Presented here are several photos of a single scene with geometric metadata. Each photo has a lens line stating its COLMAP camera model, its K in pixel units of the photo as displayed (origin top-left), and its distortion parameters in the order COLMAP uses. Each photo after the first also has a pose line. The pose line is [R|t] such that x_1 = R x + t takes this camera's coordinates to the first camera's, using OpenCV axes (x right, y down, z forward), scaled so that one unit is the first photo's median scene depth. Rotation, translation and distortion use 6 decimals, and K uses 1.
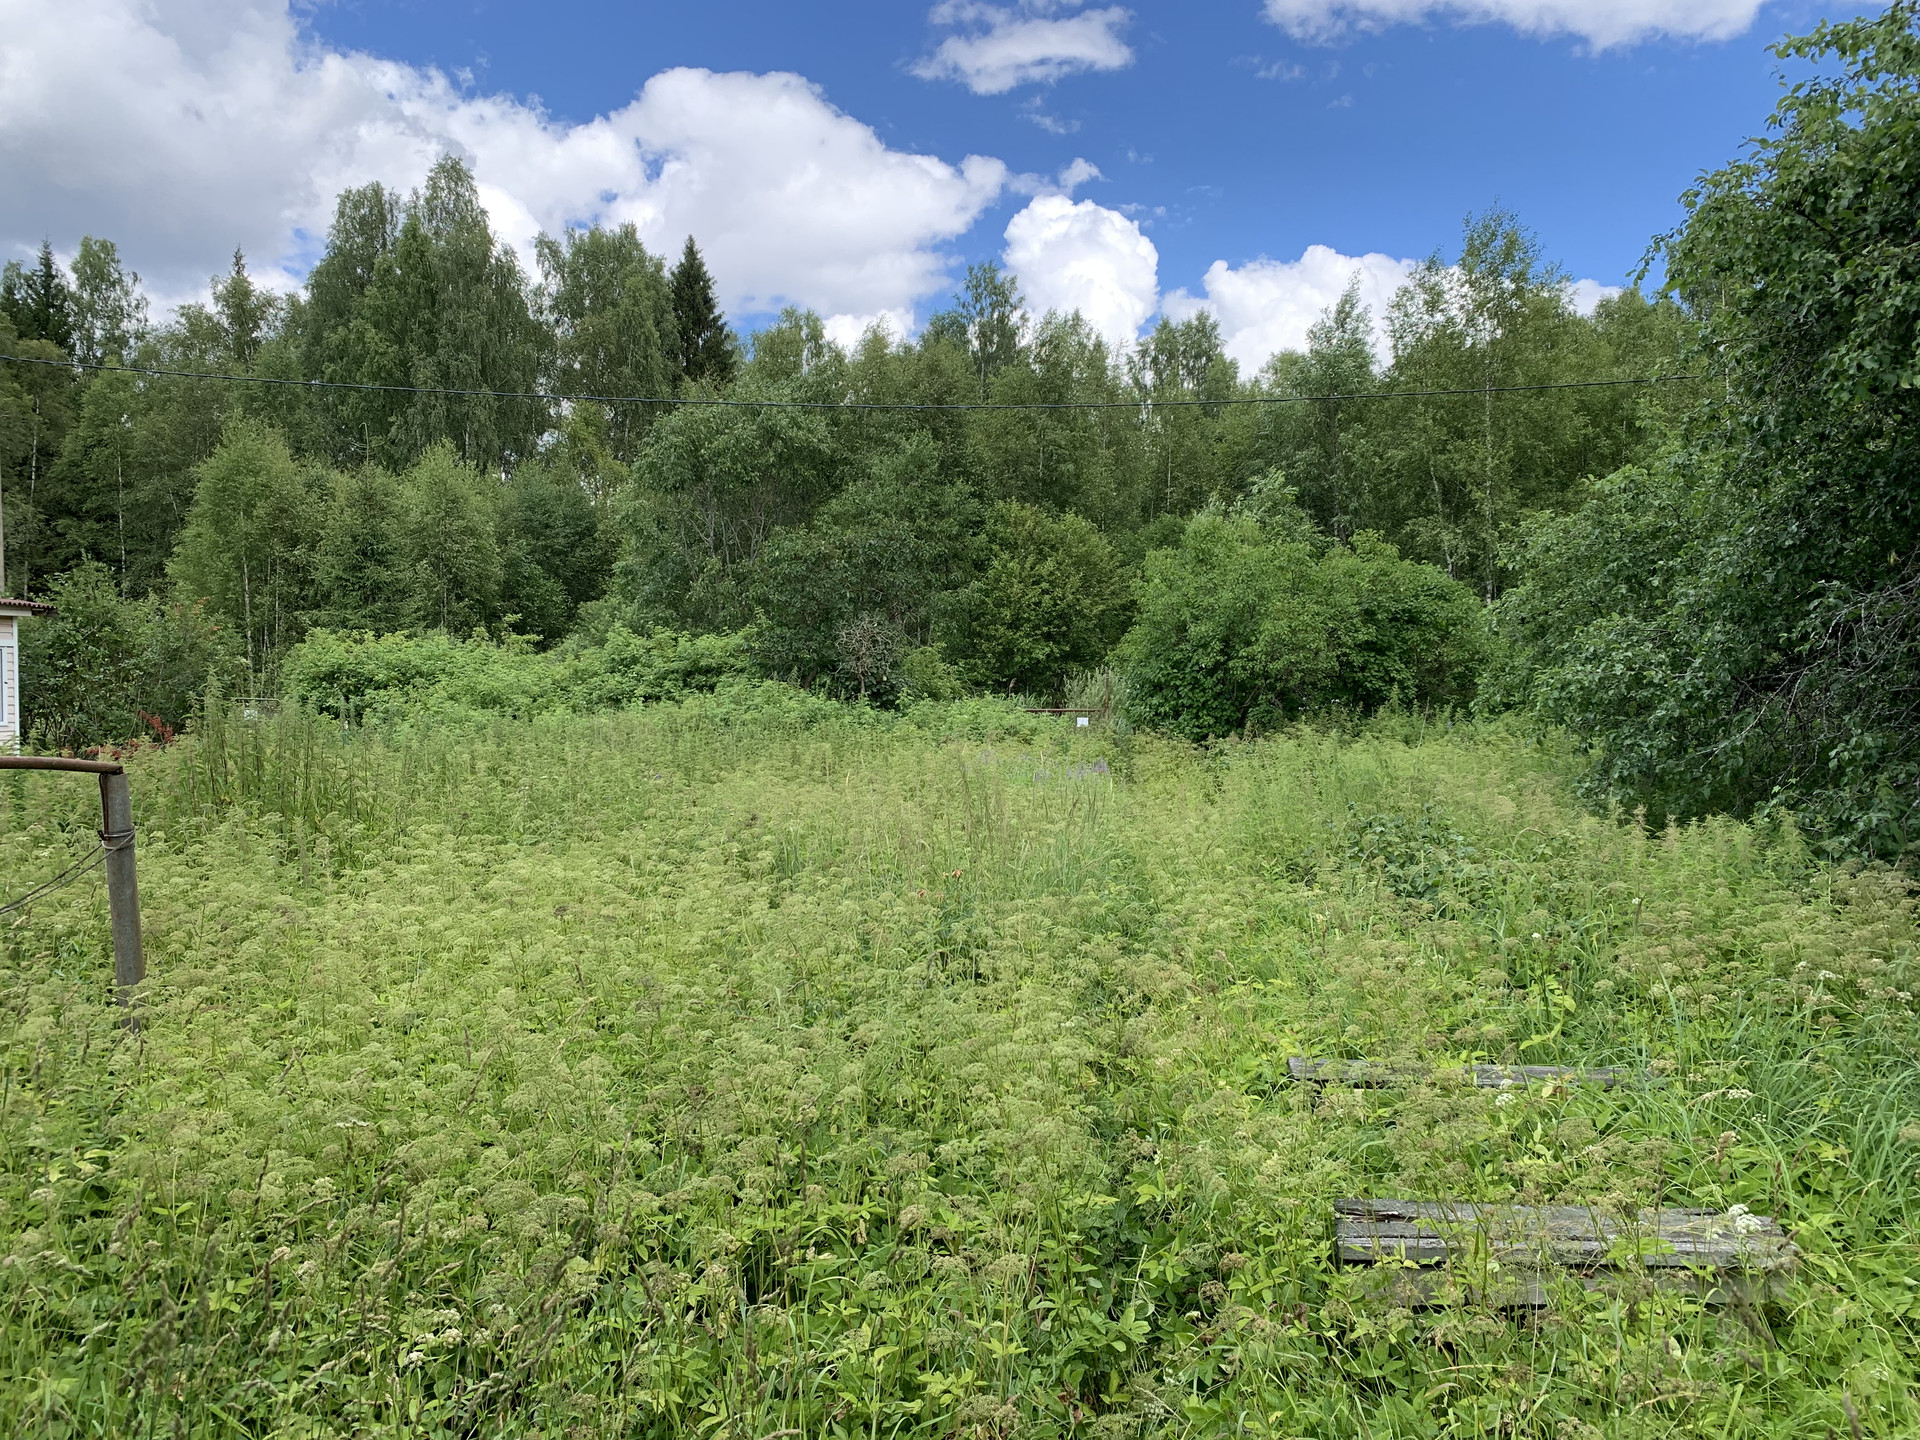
lens RADIAL K [[1453.6, 0, 960.0], [0, 1453.6, 720.0], [0, 0, 1]] dist [0.077288, -0.145189]
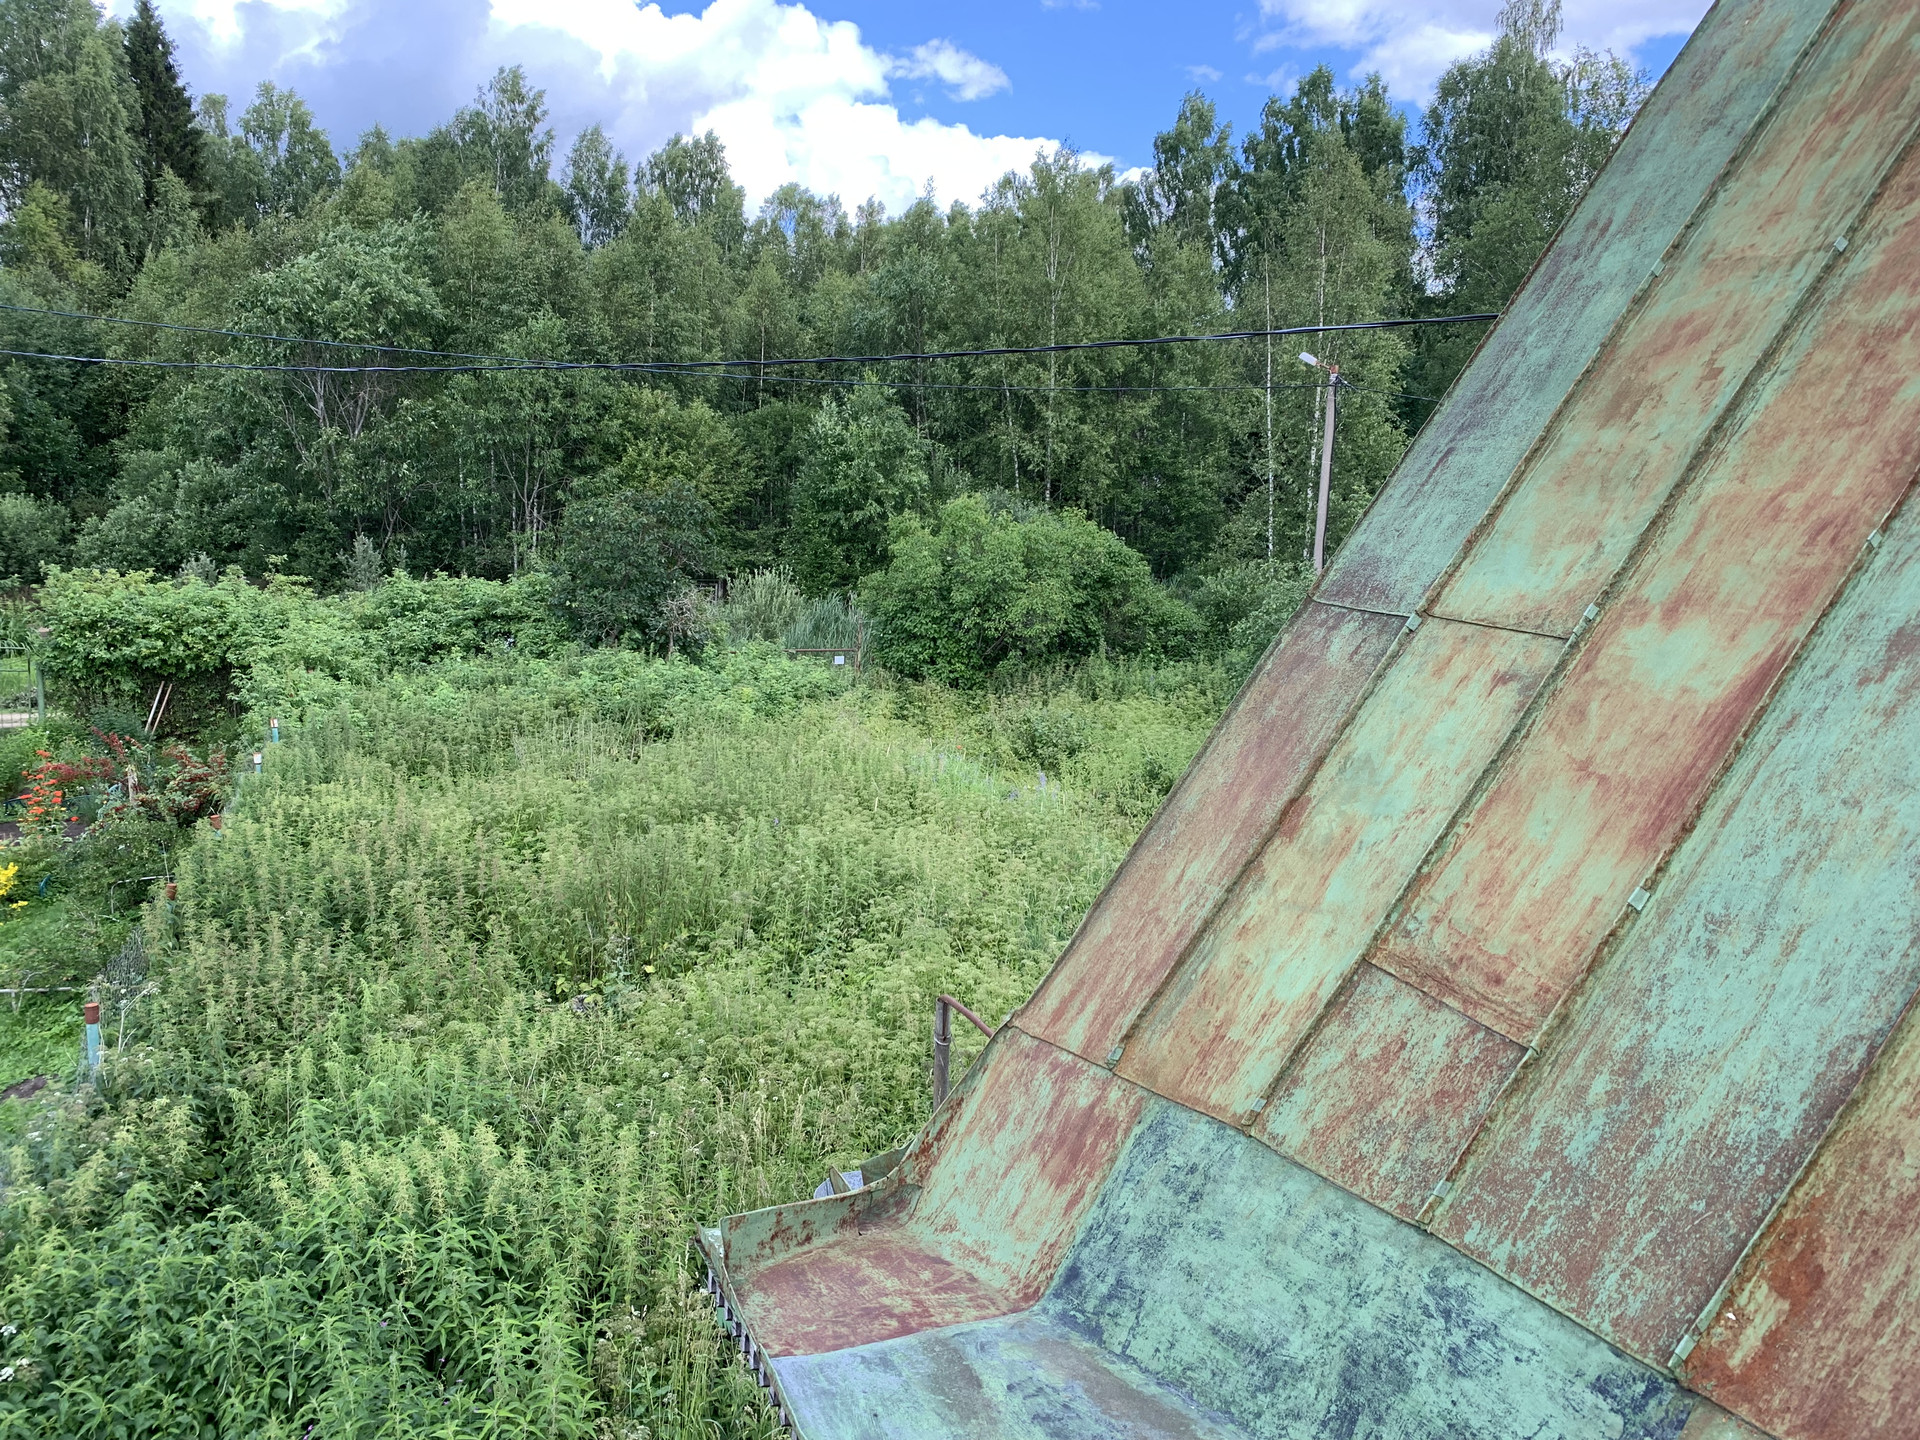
lens RADIAL K [[1453.6, 0, 960.0], [0, 1453.6, 720.0], [0, 0, 1]] dist [0.077288, -0.145189]
pose [[0.925046, -0.030130, 0.378658, -0.155696], [-0.024357, 0.990093, 0.138284, -0.066623], [-0.379074, -0.137141, 0.915148, -0.060884]]
